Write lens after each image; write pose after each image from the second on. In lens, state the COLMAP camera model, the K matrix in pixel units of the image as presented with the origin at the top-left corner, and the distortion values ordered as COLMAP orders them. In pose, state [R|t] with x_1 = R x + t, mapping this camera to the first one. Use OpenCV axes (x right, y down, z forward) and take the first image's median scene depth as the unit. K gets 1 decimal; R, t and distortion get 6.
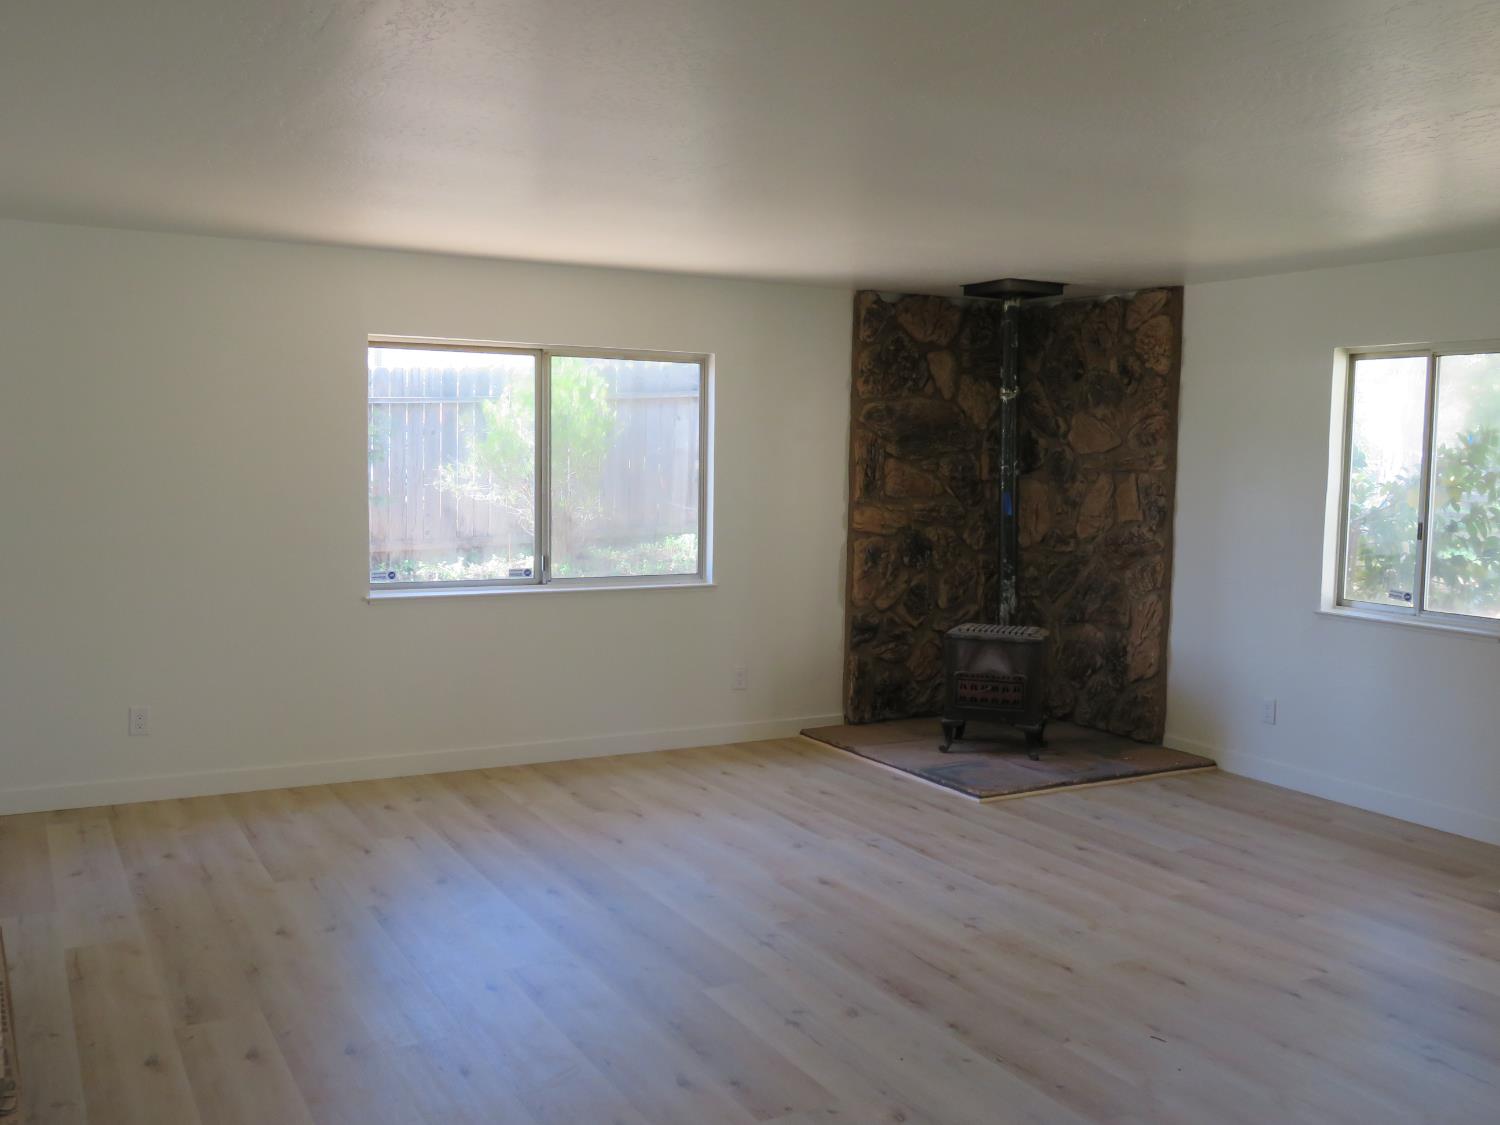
lens RADIAL K [[1374.0, 0, 748.5], [0, 1374.0, 562.1], [0, 0, 1]] dist [-0.014247, 0.000000]
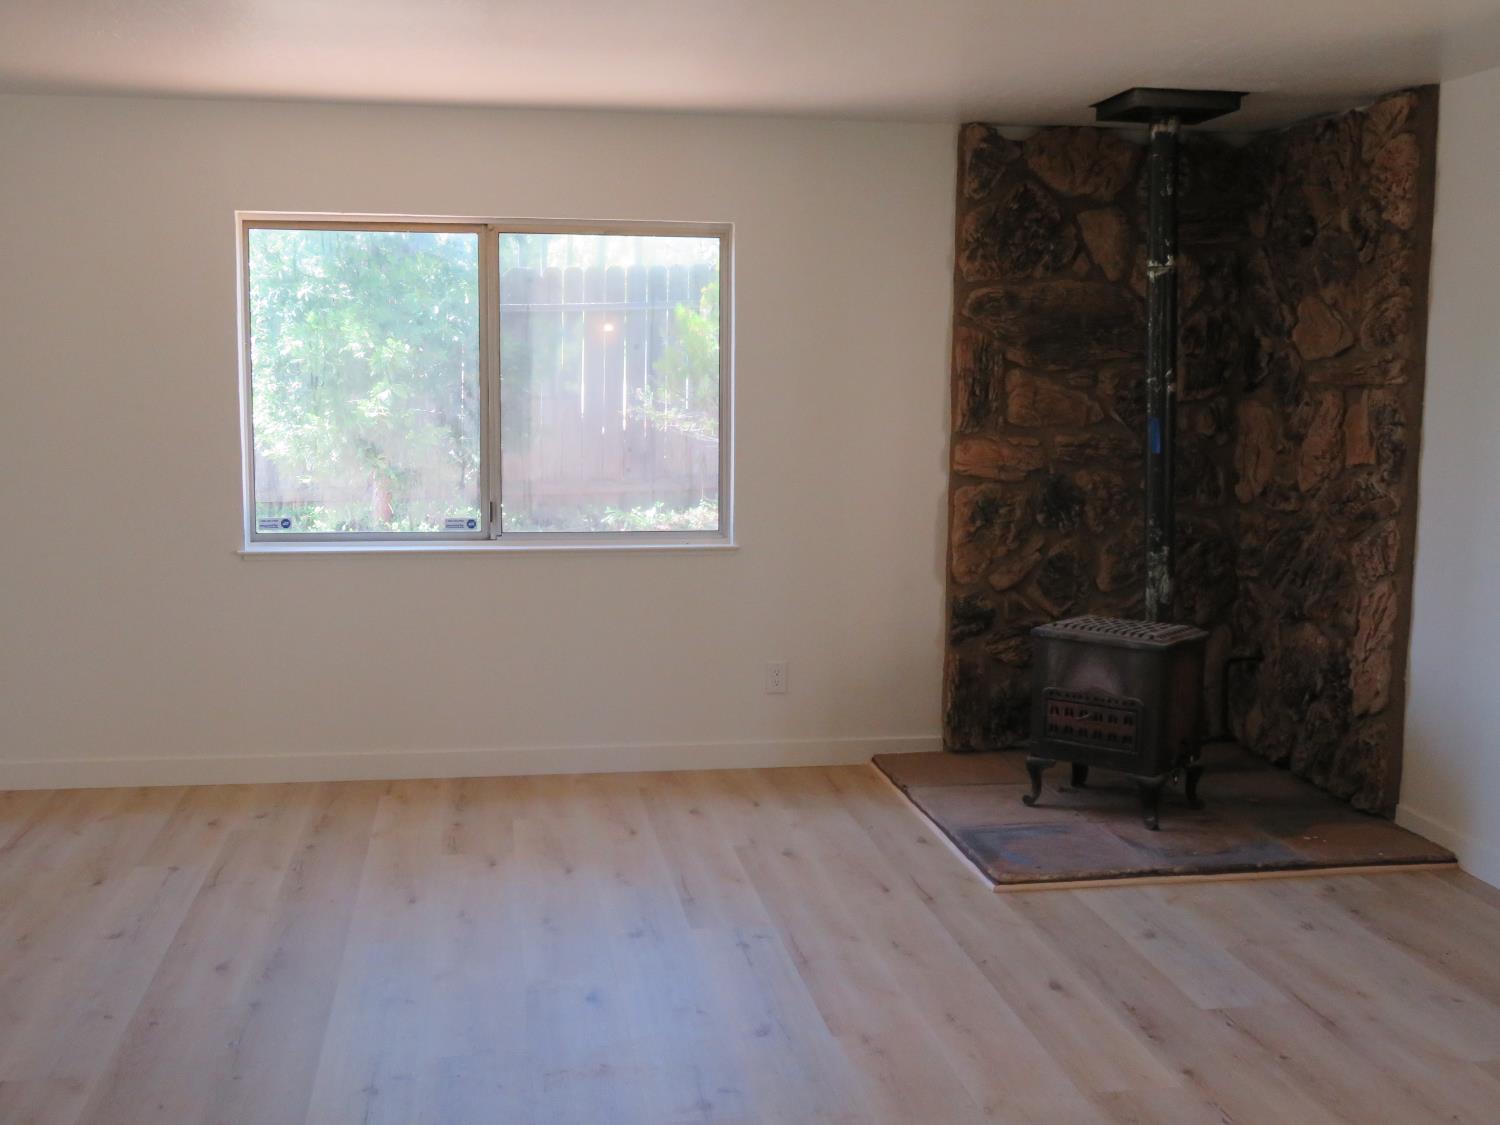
lens RADIAL K [[1640.0, 0, 757.5], [0, 1640.0, 560.2], [0, 0, 1]] dist [-0.021737, 0.000000]
pose [[0.941880, 0.030859, -0.334528, 0.275477], [-0.020336, 0.999183, 0.034916, -0.006756], [0.335332, -0.026083, 0.941739, 0.197800]]
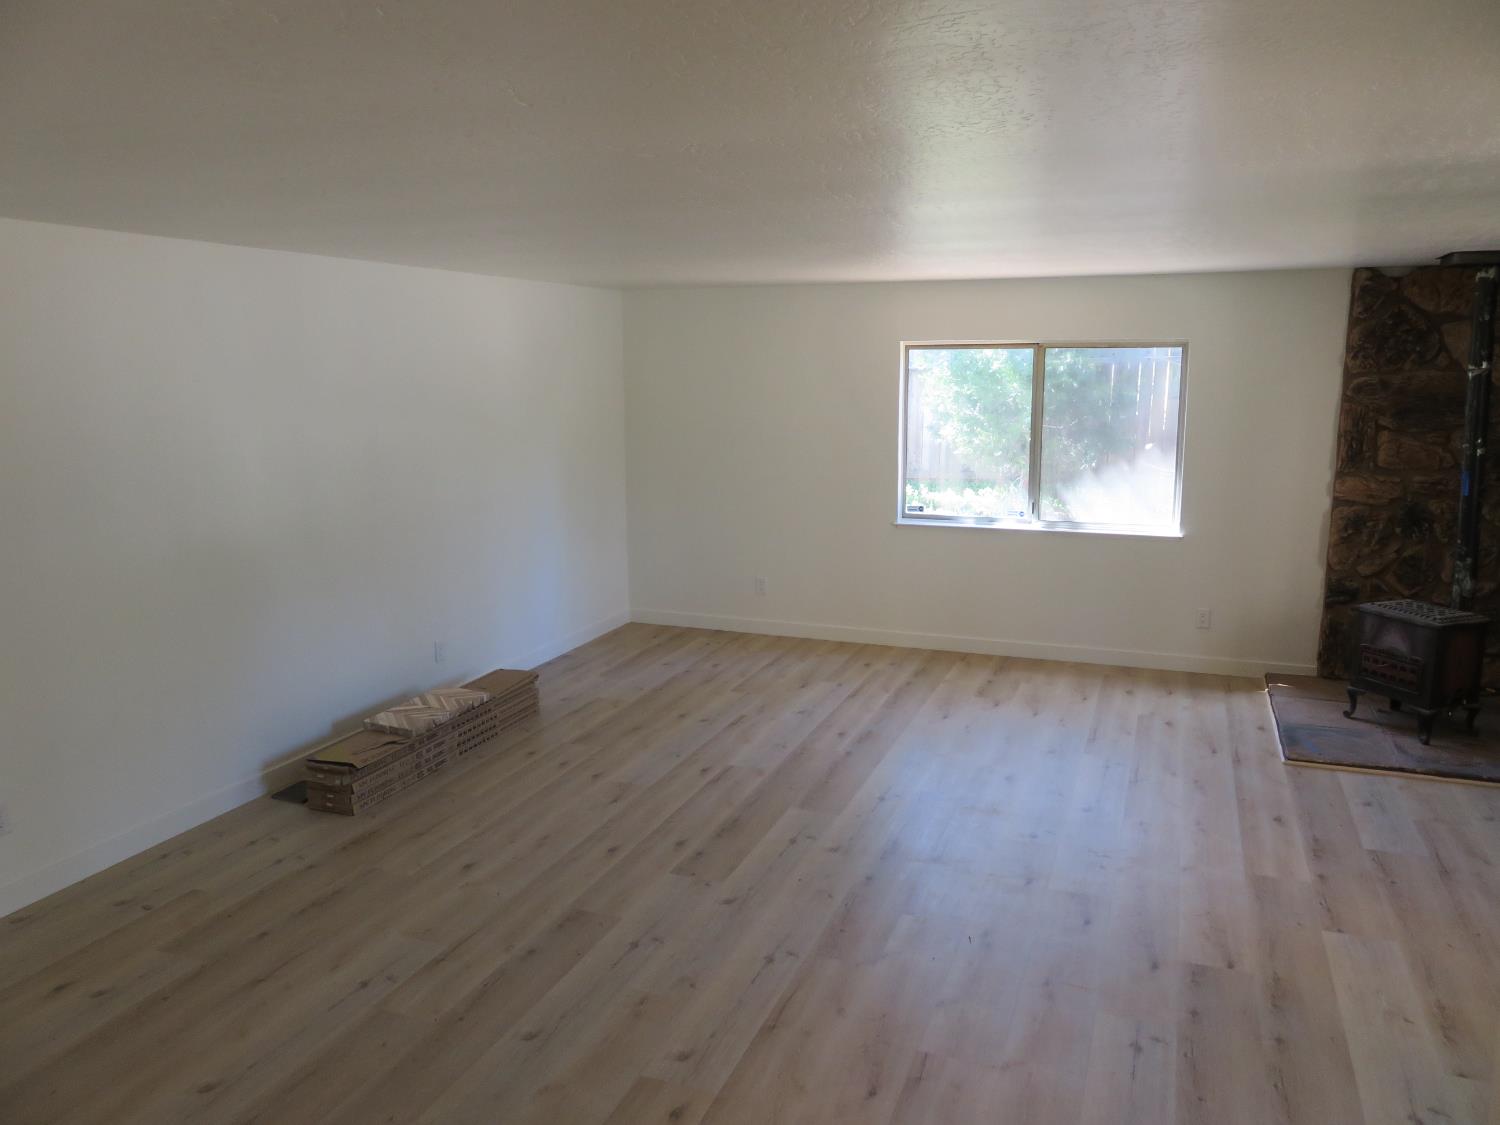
lens RADIAL K [[1113.7, 0, 747.7], [0, 1113.7, 559.8], [0, 0, 1]] dist [-0.005860, -0.000269]
pose [[0.635181, 0.114467, -0.763834, 0.476358], [-0.045004, 0.992762, 0.111350, -0.054153], [0.771051, -0.036352, 0.635735, 0.106131]]
